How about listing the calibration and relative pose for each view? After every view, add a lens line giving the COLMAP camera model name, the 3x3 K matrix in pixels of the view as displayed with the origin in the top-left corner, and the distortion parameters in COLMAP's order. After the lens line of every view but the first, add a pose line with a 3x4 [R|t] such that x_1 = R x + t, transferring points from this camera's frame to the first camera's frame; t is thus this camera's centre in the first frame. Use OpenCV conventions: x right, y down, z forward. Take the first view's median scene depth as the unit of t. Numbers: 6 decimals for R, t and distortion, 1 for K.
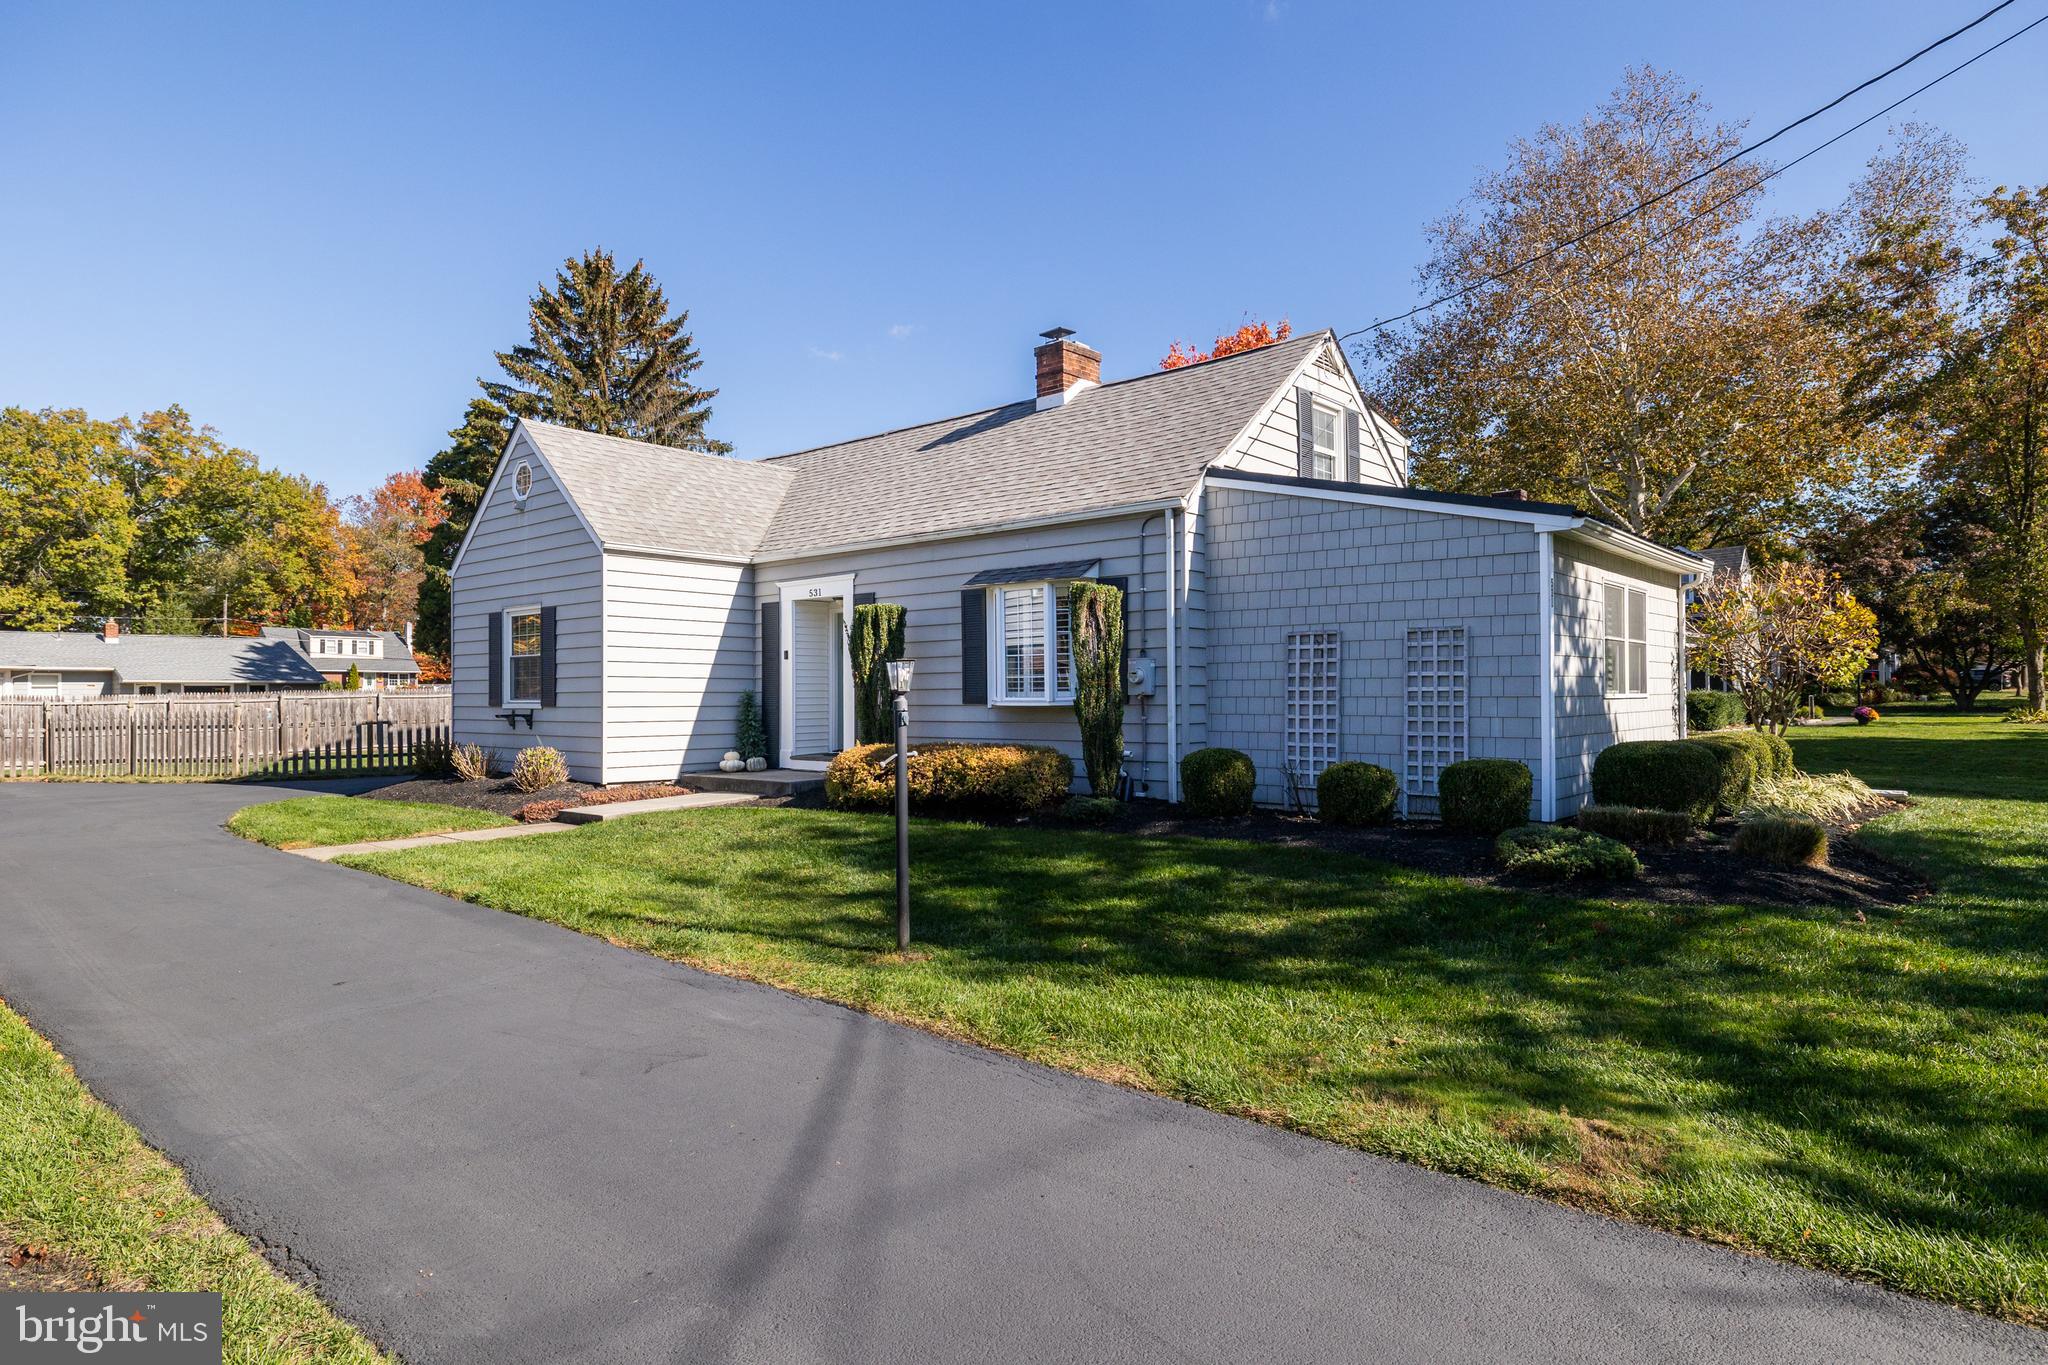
lens RADIAL K [[1166.2, 0, 1024.0], [0, 1166.2, 682.5], [0, 0, 1]] dist [-0.002772, 0.002332]
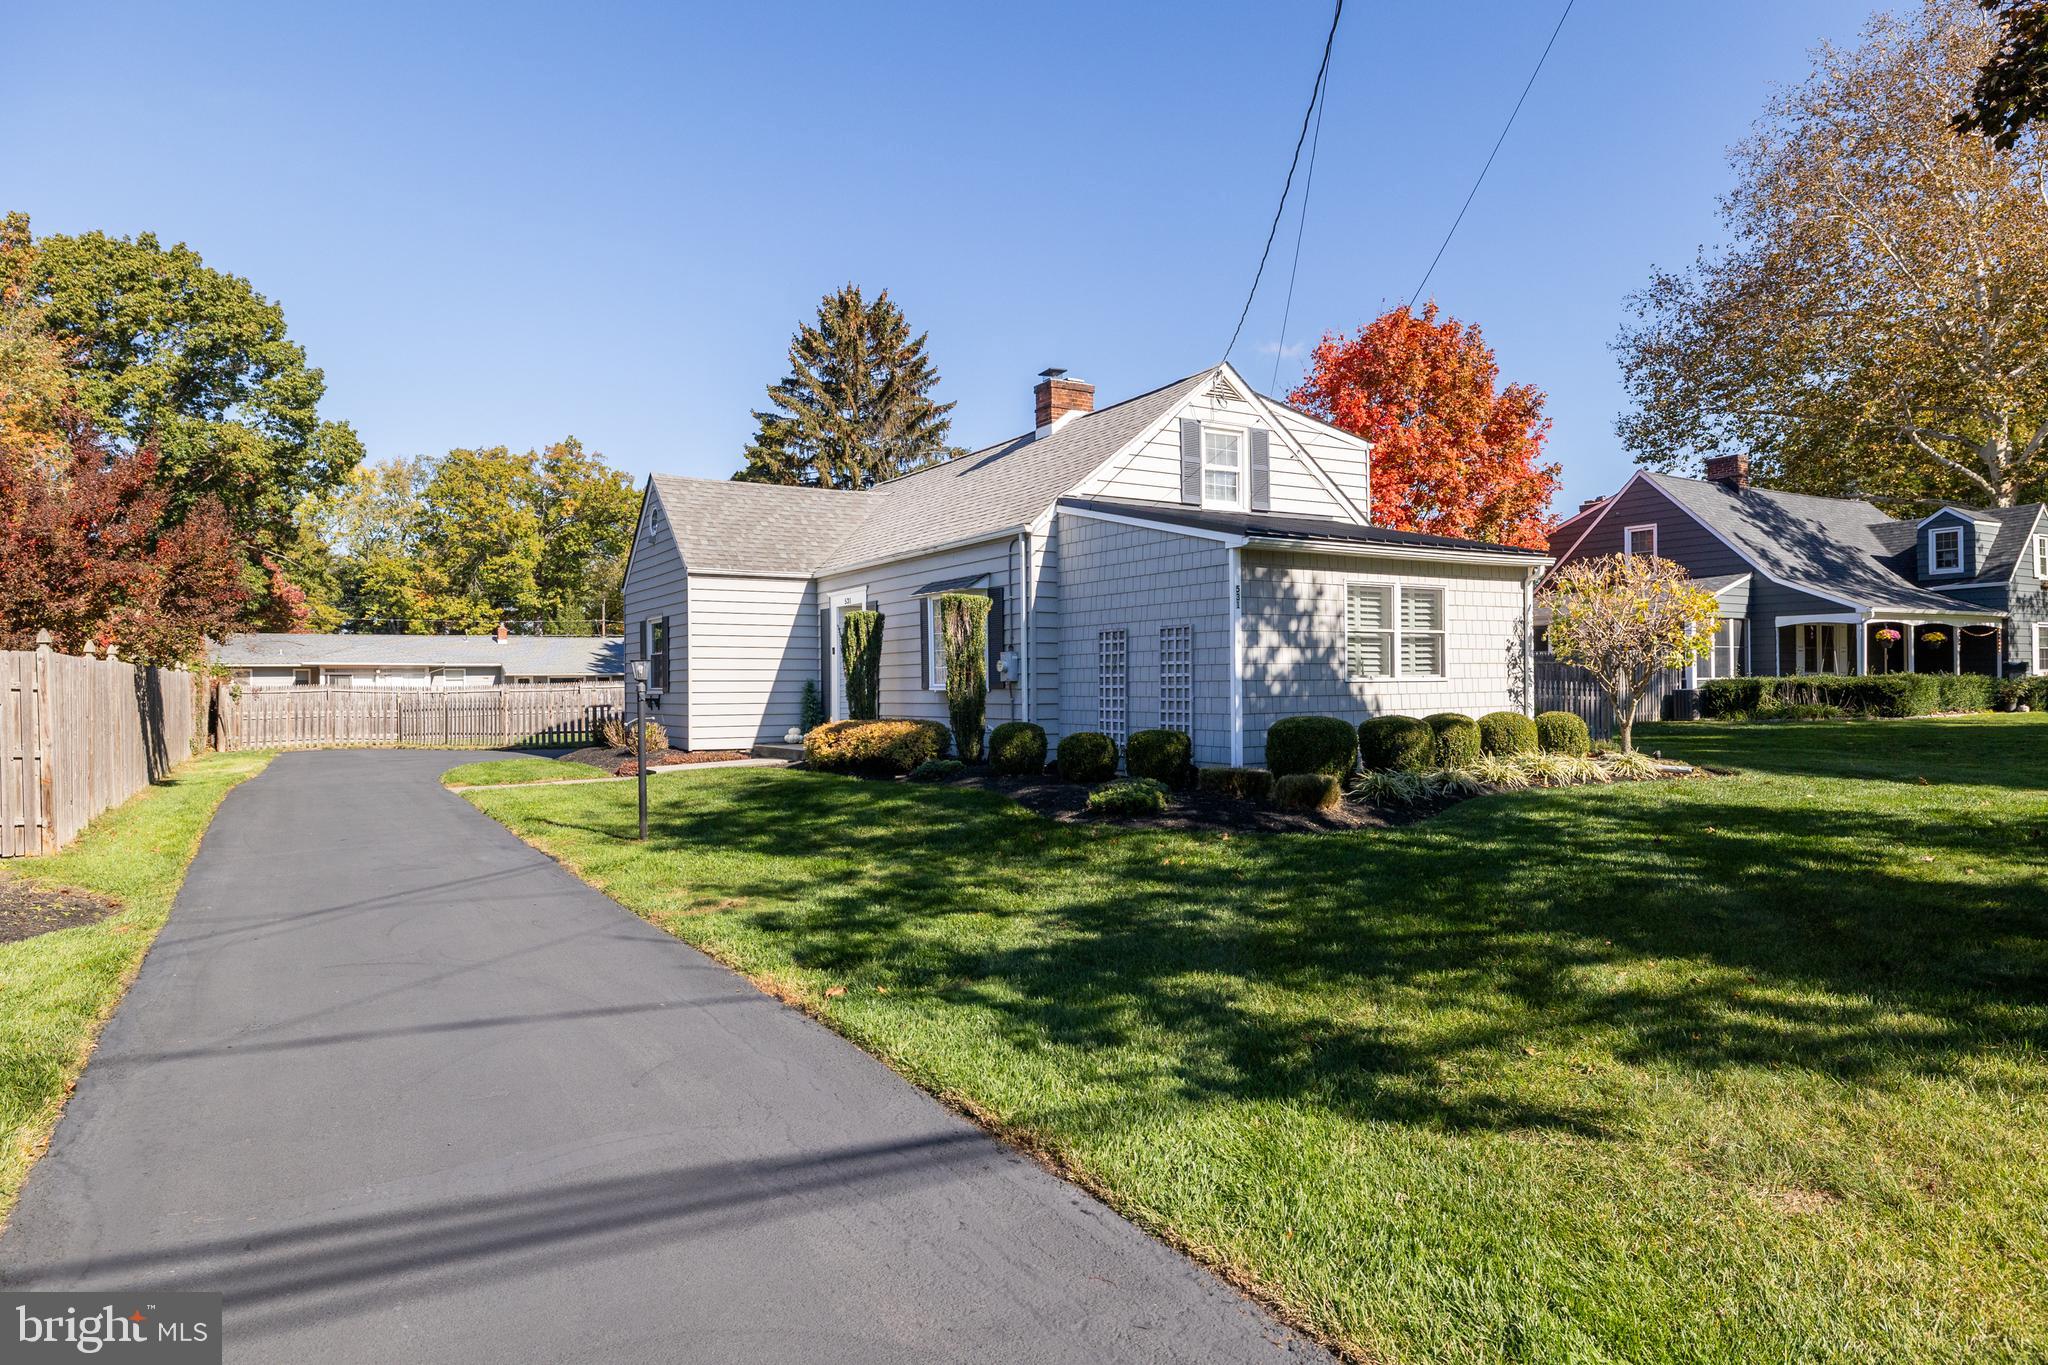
lens RADIAL K [[1223.6, 0, 1020.1], [0, 1223.6, 689.1], [0, 0, 1]] dist [-0.002407, 0.000419]
pose [[0.953106, -0.003350, -0.302619, 0.416970], [0.008052, 0.999865, 0.014294, 0.000352], [0.302531, -0.016061, 0.953004, -0.208836]]
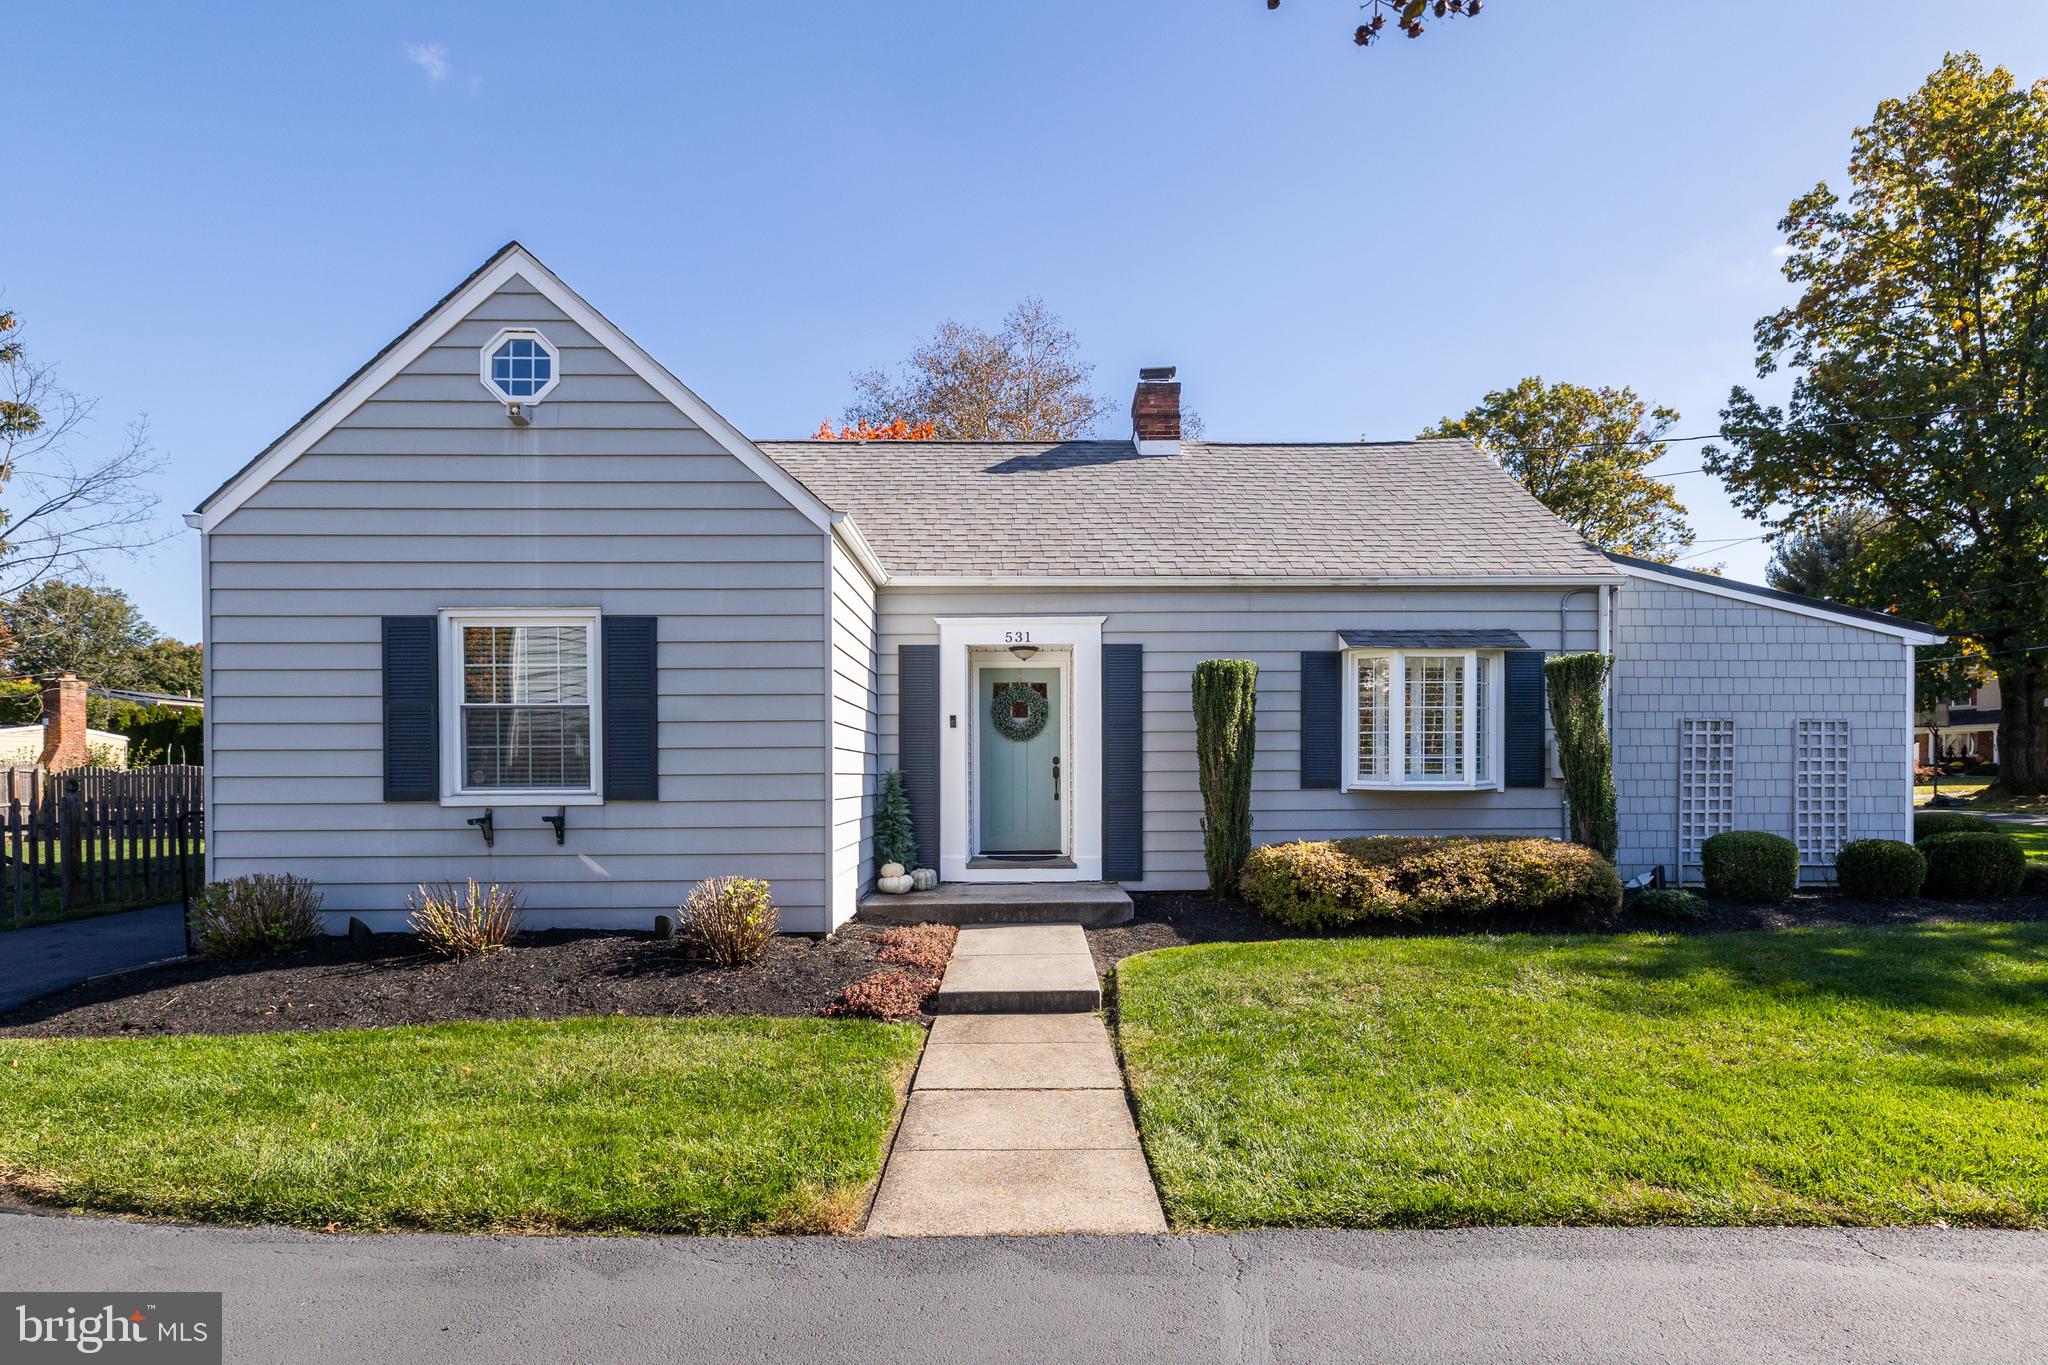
lens RADIAL K [[958.6, 0, 1031.0], [0, 958.6, 778.2], [0, 0, 1]] dist [-0.000372, 0.000092]
pose [[0.738360, -0.001945, 0.674404, -0.609916], [-0.007121, 0.999918, 0.010680, 0.004556], [-0.674369, -0.012688, 0.738285, 0.584963]]
